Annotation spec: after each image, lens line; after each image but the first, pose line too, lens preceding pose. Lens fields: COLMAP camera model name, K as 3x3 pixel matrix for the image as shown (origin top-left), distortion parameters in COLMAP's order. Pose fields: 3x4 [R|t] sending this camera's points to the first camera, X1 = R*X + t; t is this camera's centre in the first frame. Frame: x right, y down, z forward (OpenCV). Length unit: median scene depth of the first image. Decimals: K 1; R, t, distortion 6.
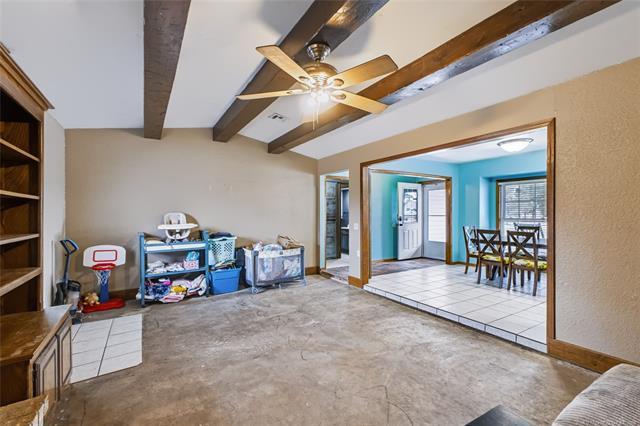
lens RADIAL K [[279.8, 0, 322.8], [0, 279.8, 213.5], [0, 0, 1]] dist [0.012263, -0.002965]
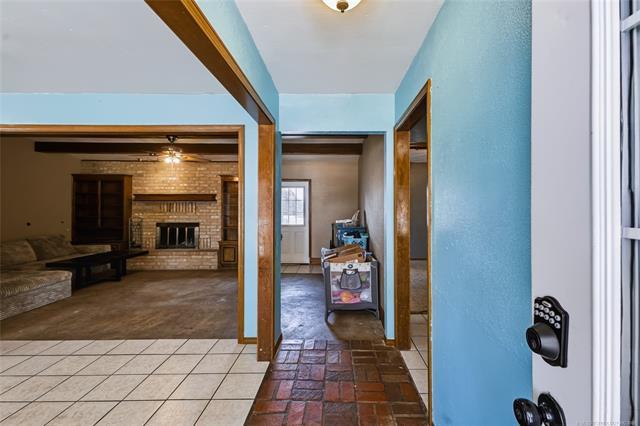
lens RADIAL K [[279.8, 0, 333.9], [0, 279.8, 211.9], [0, 0, 1]] dist [0.012263, -0.002965]
pose [[-0.530587, 0.018054, -0.847438, 0.634522], [0.000316, 0.999777, 0.021102, -0.025990], [0.847630, 0.010928, -0.530475, 1.754255]]
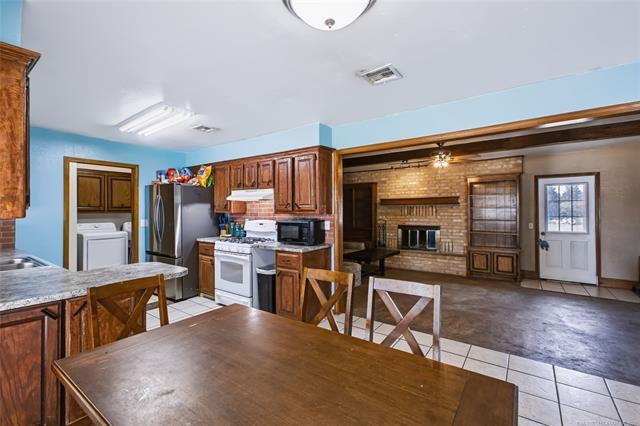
lens RADIAL K [[279.8, 0, 315.3], [0, 279.8, 209.9], [0, 0, 1]] dist [0.012263, -0.002965]
pose [[-0.934128, 0.010223, -0.356792, 0.921279], [0.010350, 0.999945, 0.001553, -0.031401], [0.356788, -0.002242, -0.934183, 1.466914]]
